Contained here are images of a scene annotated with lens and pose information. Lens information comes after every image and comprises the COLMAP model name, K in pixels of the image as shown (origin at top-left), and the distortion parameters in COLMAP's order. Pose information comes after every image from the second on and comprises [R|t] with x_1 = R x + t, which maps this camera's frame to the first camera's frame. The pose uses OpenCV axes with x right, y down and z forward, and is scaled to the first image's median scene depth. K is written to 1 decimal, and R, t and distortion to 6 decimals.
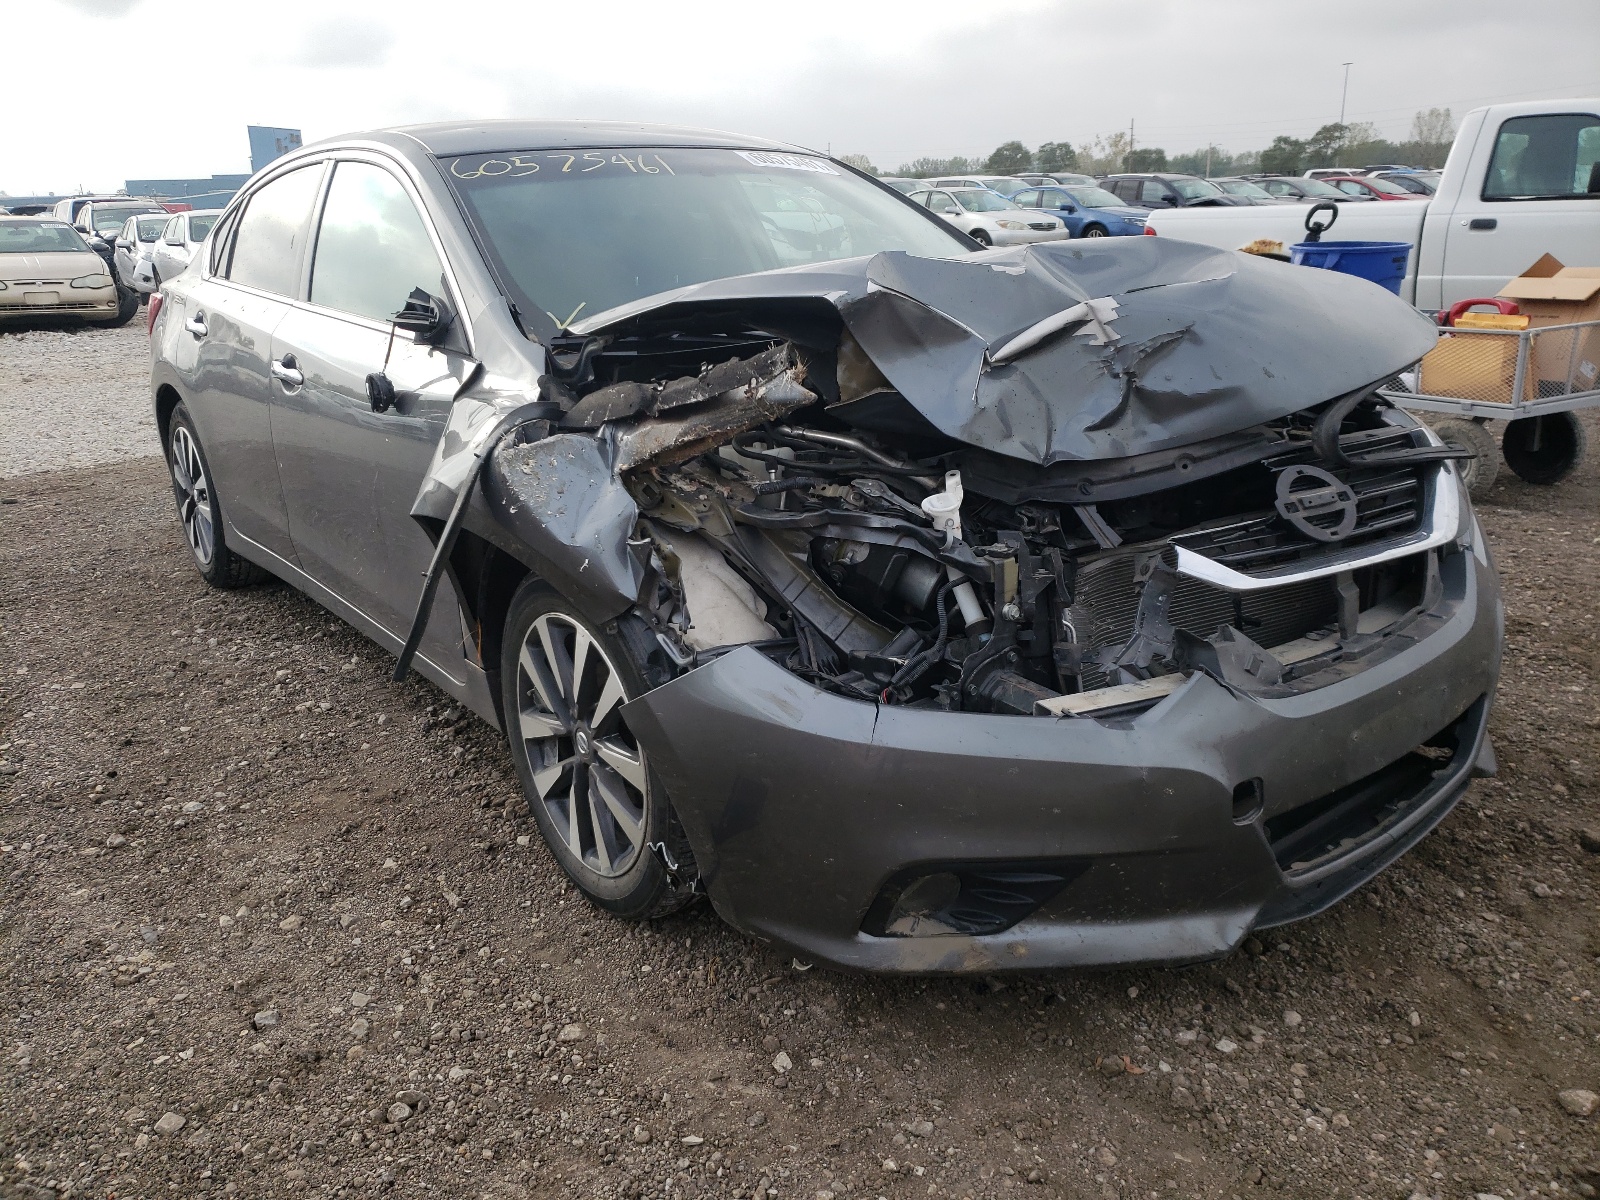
lens RADIAL K [[1234.1, 0, 788.0], [0, 1234.1, 603.0], [0, 0, 1]] dist [0.023183, 0.001061]
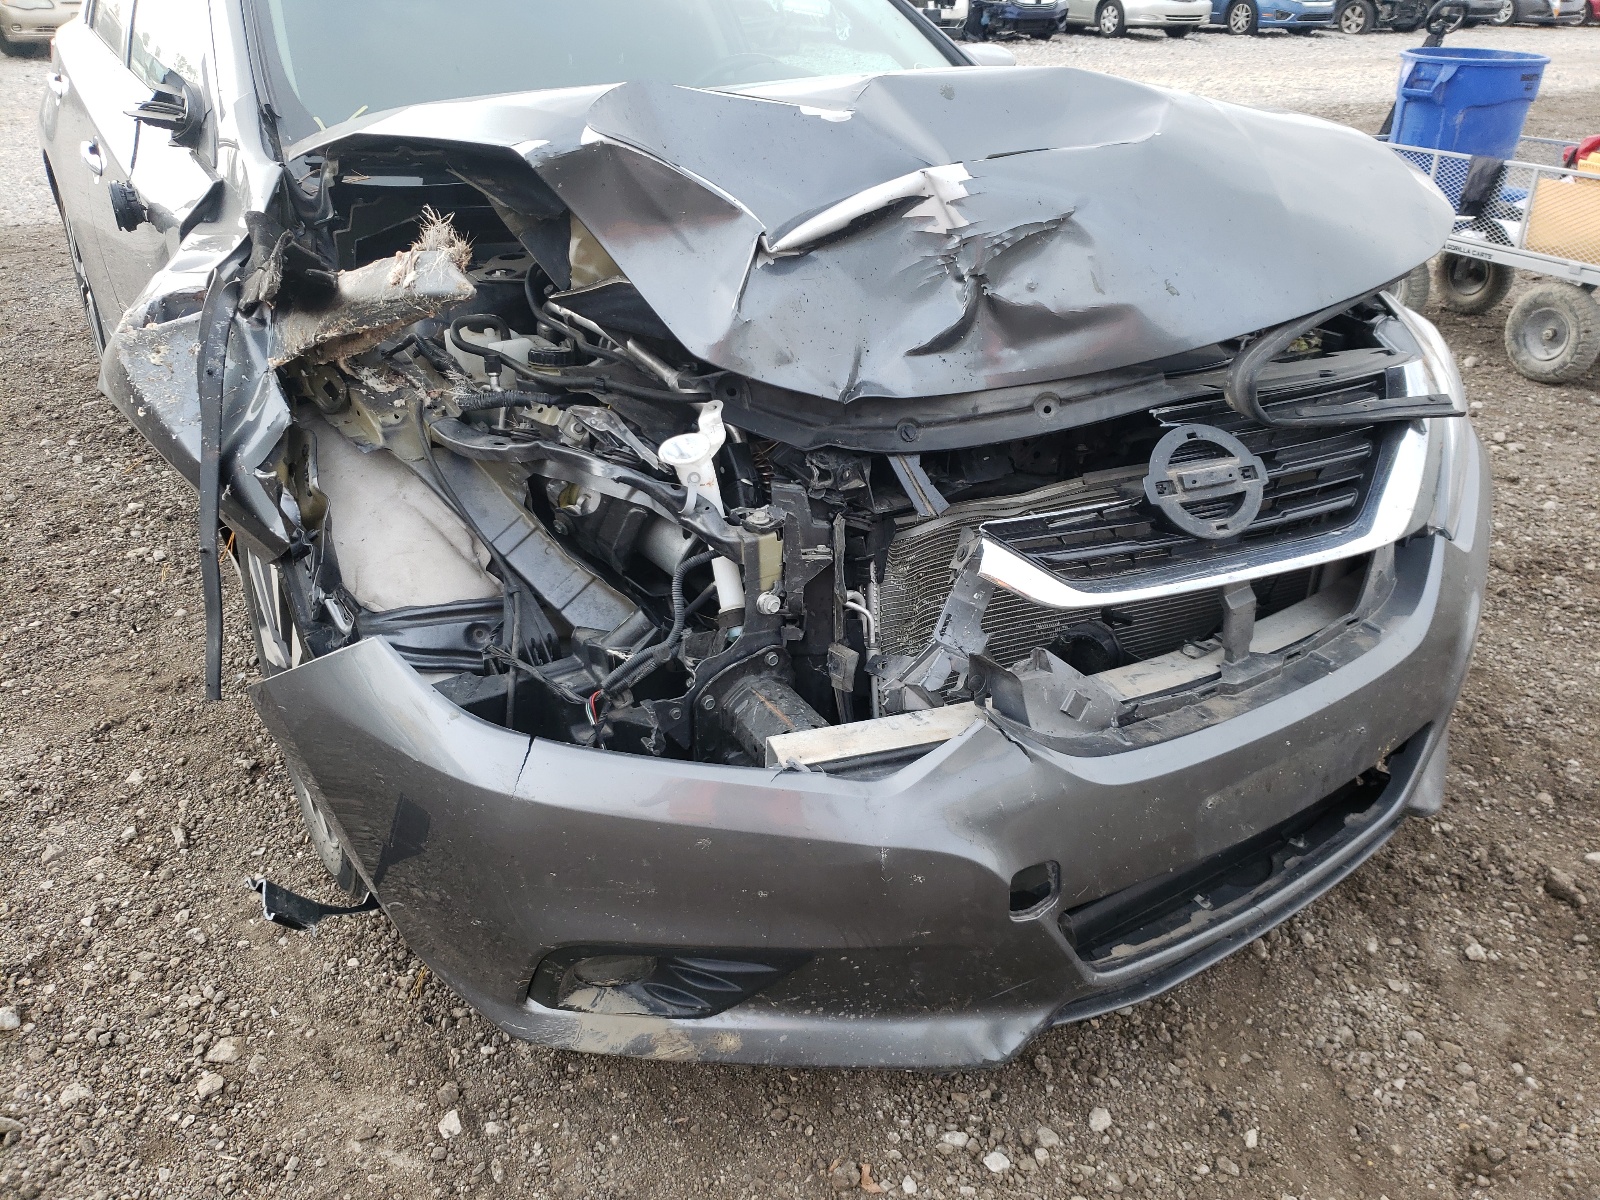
lens RADIAL K [[1234.1, 0, 816.5], [0, 1234.1, 601.6], [0, 0, 1]] dist [0.023183, 0.001061]
pose [[0.995667, 0.079466, -0.048304, 0.233669], [-0.070017, 0.982431, 0.172993, -0.118335], [0.061203, -0.168862, 0.983738, 0.255057]]
